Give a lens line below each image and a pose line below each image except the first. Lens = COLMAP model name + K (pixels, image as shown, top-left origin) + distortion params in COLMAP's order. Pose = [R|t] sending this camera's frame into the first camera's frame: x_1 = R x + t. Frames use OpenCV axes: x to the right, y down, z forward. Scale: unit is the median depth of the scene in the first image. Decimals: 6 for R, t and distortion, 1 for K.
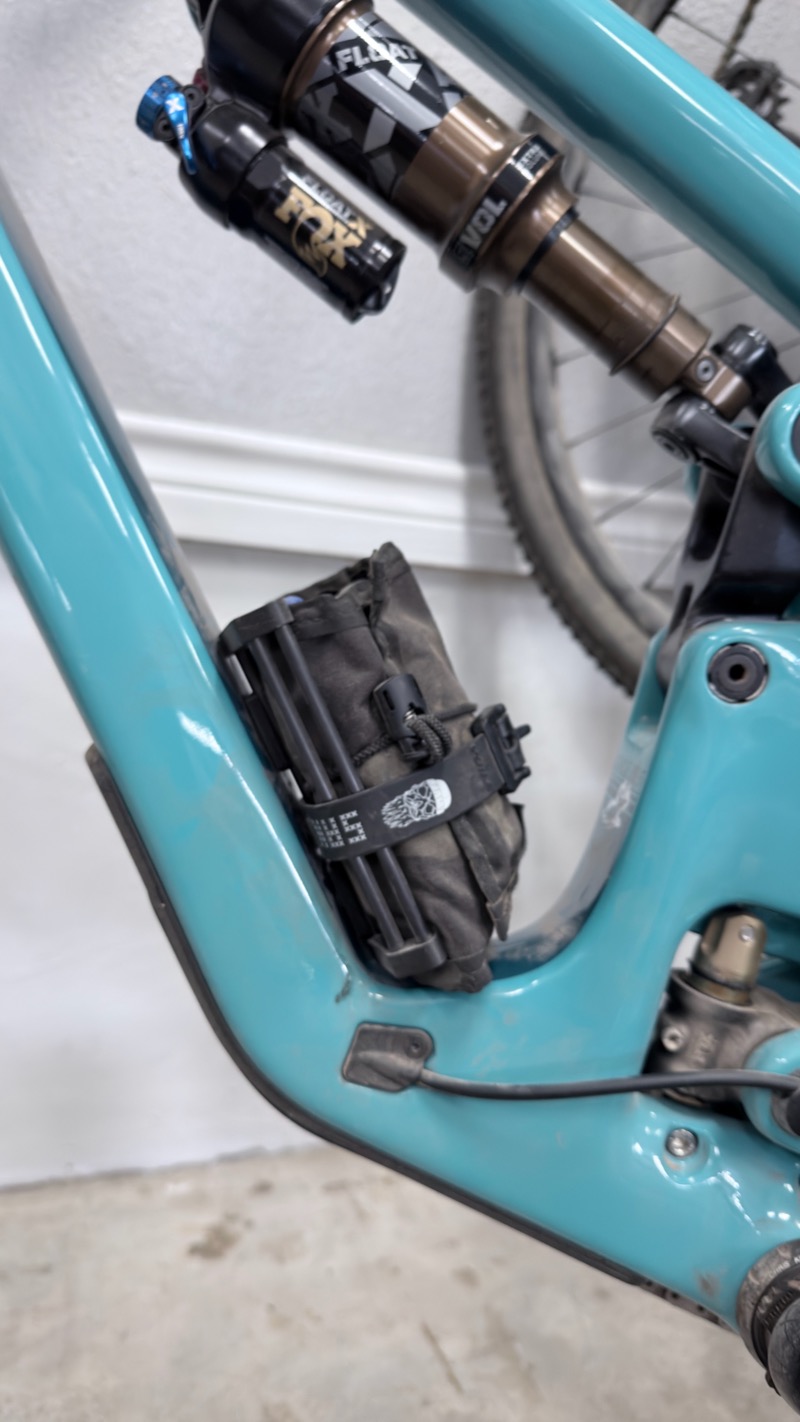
lens RADIAL K [[1083.2, 0, 400.0], [0, 1083.2, 711.0], [0, 0, 1]] dist [-0.066800, -0.004309]
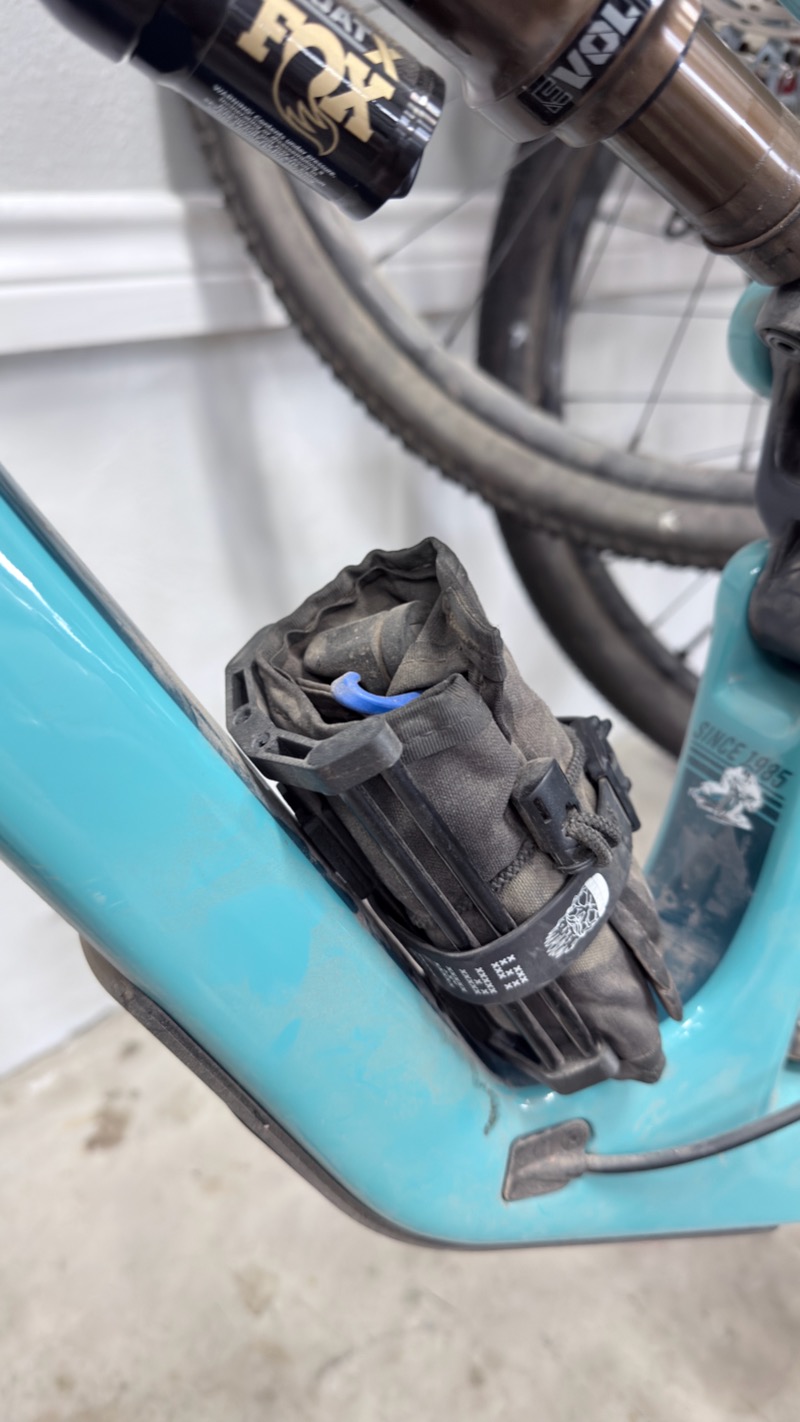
lens RADIAL K [[1083.2, 0, 400.0], [0, 1083.2, 711.0], [0, 0, 1]] dist [-0.066800, -0.004309]
pose [[0.919481, -0.261663, 0.293407, -0.282766], [0.149384, 0.922892, 0.354902, -0.333354], [-0.363648, -0.282495, 0.887669, 0.410746]]
